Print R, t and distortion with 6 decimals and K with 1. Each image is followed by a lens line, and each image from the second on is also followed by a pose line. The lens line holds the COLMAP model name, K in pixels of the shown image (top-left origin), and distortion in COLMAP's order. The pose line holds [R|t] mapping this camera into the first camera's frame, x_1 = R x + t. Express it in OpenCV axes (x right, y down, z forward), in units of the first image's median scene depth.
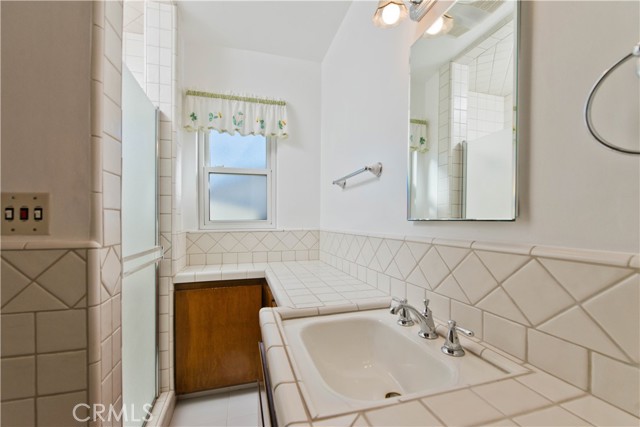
lens RADIAL K [[256.9, 0, 316.0], [0, 256.9, 219.1], [0, 0, 1]] dist [-0.015236, -0.001800]
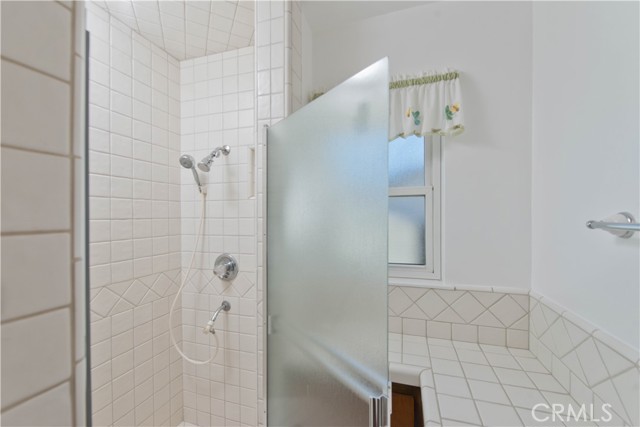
lens RADIAL K [[256.9, 0, 316.8], [0, 256.9, 213.5], [0, 0, 1]] dist [-0.015236, -0.001800]
pose [[0.824570, -0.002351, -0.565755, -0.056967], [-0.001363, 0.999980, -0.006143, -0.130001], [0.565758, 0.005836, 0.824551, 0.340472]]
